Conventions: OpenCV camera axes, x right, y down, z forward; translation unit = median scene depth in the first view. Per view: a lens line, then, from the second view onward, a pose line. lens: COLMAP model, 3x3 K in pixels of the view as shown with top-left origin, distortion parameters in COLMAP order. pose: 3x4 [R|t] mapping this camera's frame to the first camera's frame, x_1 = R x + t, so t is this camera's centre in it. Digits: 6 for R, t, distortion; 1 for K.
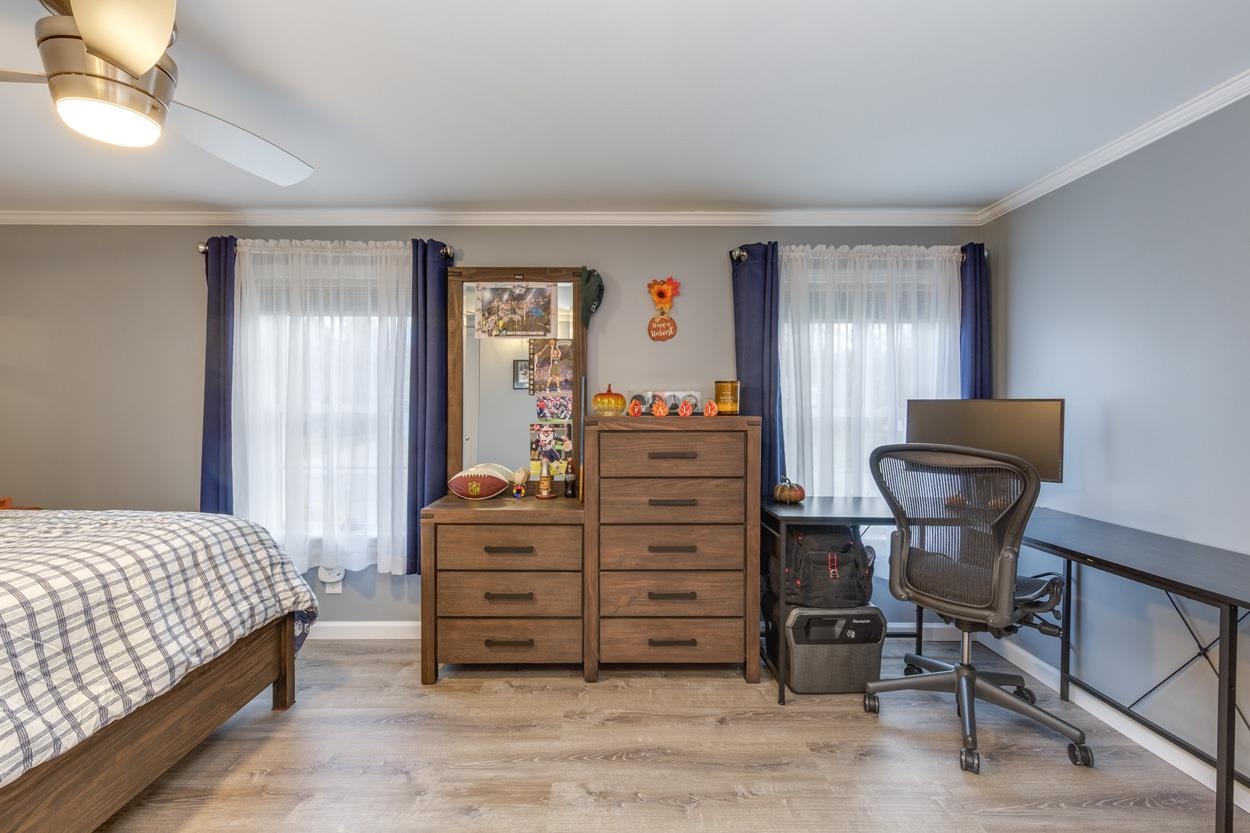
lens RADIAL K [[589.0, 0, 625.0], [0, 589.0, 416.5], [0, 0, 1]] dist [0.031282, 0.000295]
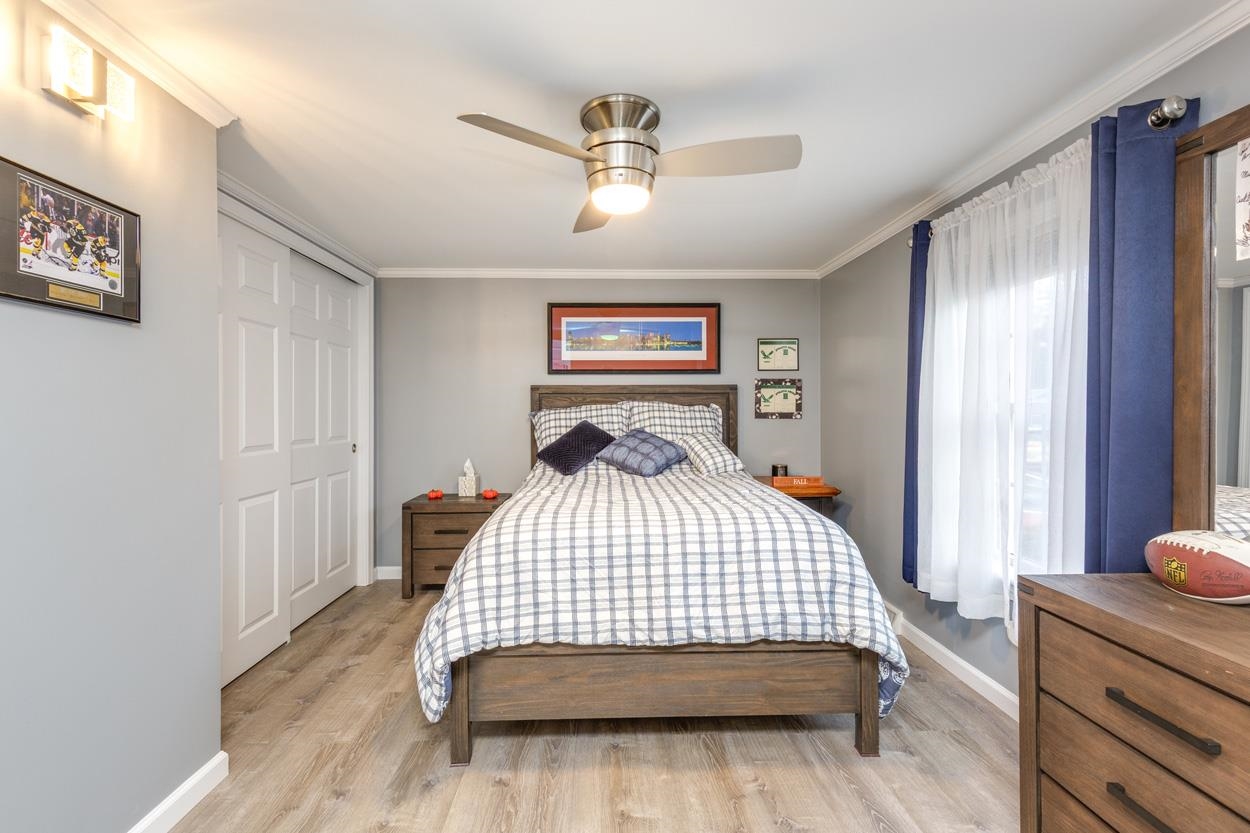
lens RADIAL K [[589.0, 0, 625.0], [0, 589.0, 416.5], [0, 0, 1]] dist [0.031282, 0.000295]
pose [[0.020068, 0.015736, -0.999675, 0.359126], [-0.016845, 0.999740, 0.015399, -0.013428], [0.999657, 0.016530, 0.020328, 0.785729]]
